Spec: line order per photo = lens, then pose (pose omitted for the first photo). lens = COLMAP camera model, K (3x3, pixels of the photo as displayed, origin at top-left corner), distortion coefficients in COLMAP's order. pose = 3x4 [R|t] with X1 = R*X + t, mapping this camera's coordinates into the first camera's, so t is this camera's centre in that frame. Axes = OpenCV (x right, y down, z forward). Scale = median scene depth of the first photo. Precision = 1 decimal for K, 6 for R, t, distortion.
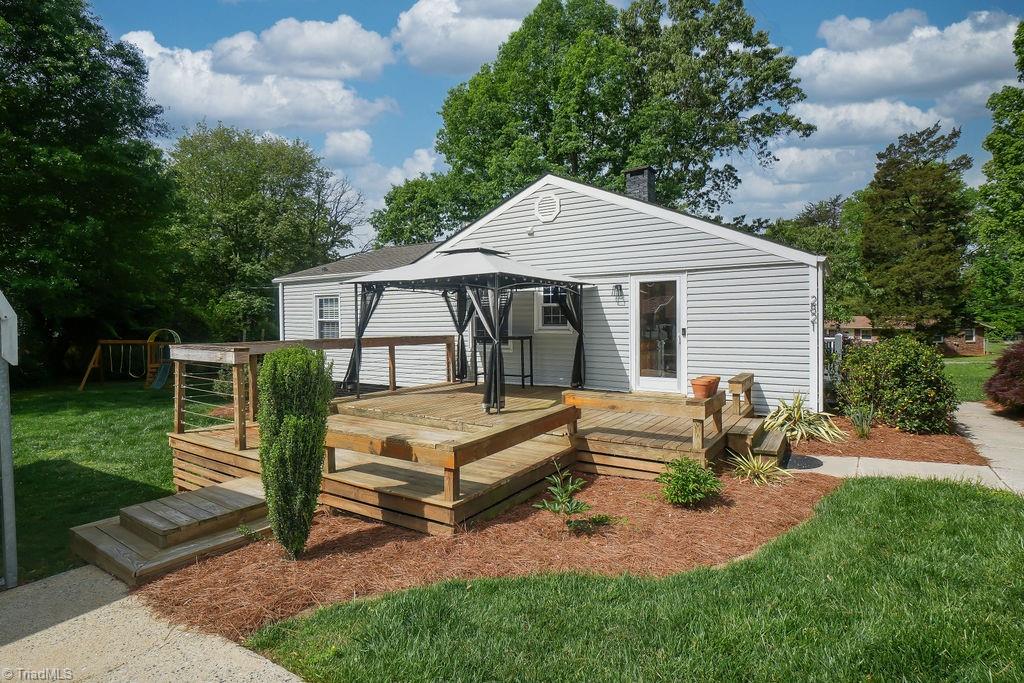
lens RADIAL K [[523.5, 0, 509.7], [0, 523.5, 332.2], [0, 0, 1]] dist [0.001843, -0.000487]
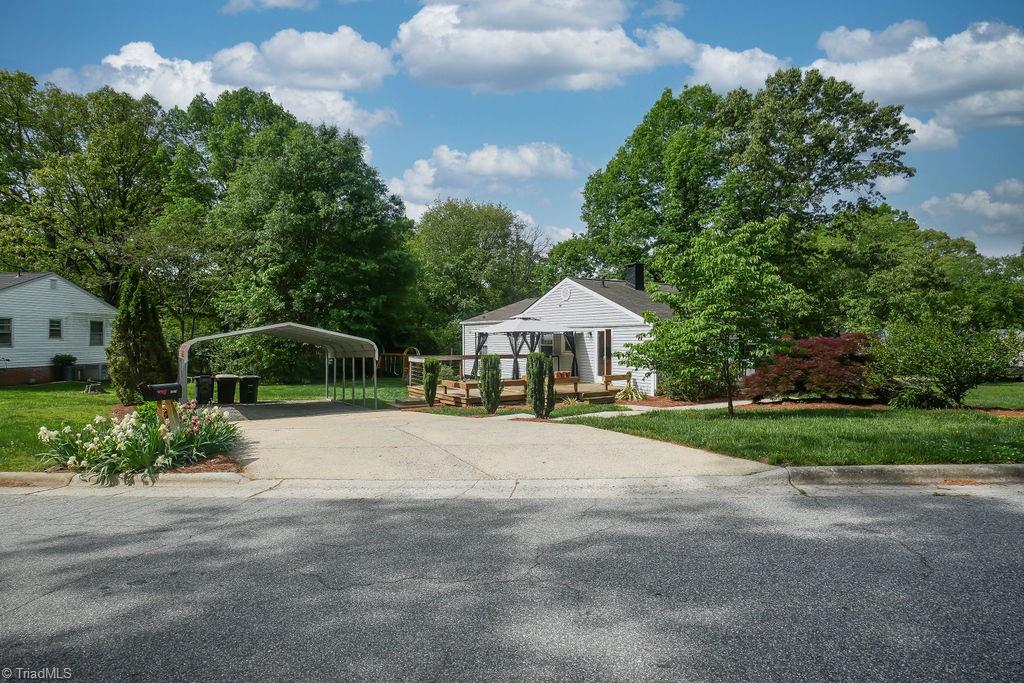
lens RADIAL K [[535.2, 0, 505.8], [0, 535.2, 341.7], [0, 0, 1]] dist [-0.014633, 0.001322]
pose [[0.914021, 0.007392, -0.405600, 0.346817], [-0.012269, 0.999880, -0.009424, -0.012291], [0.405482, 0.013590, 0.914002, -0.495900]]
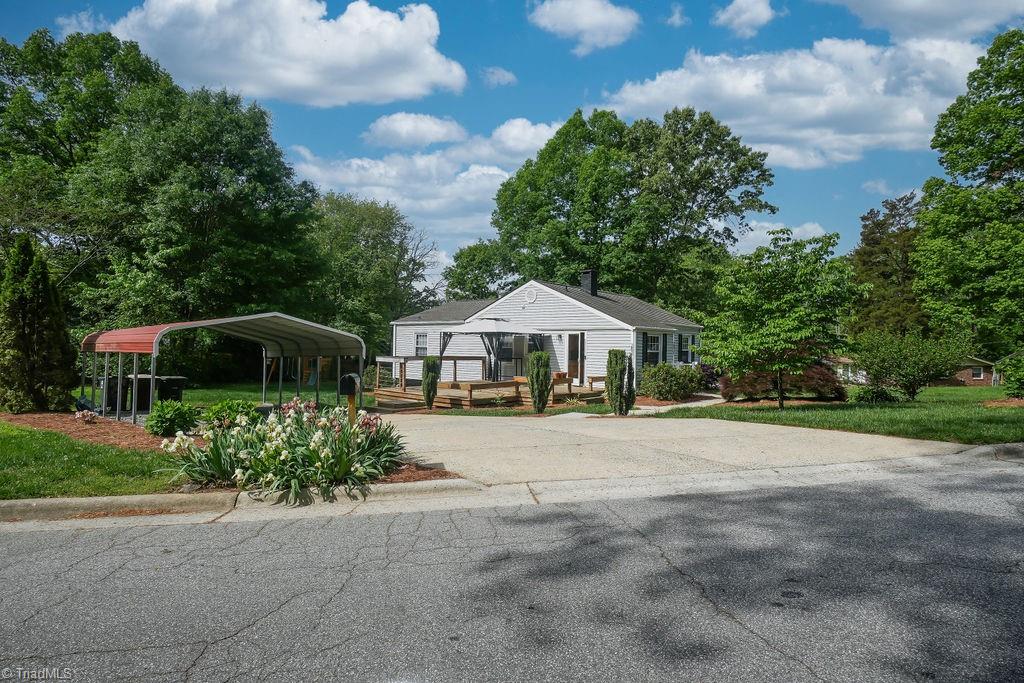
lens RADIAL K [[535.2, 0, 510.2], [0, 535.2, 339.4], [0, 0, 1]] dist [-0.014633, 0.001322]
pose [[0.992396, 0.024643, -0.120590, 0.121697], [-0.028885, 0.999019, -0.033561, 0.003536], [0.119645, 0.036789, 0.992135, -0.536643]]
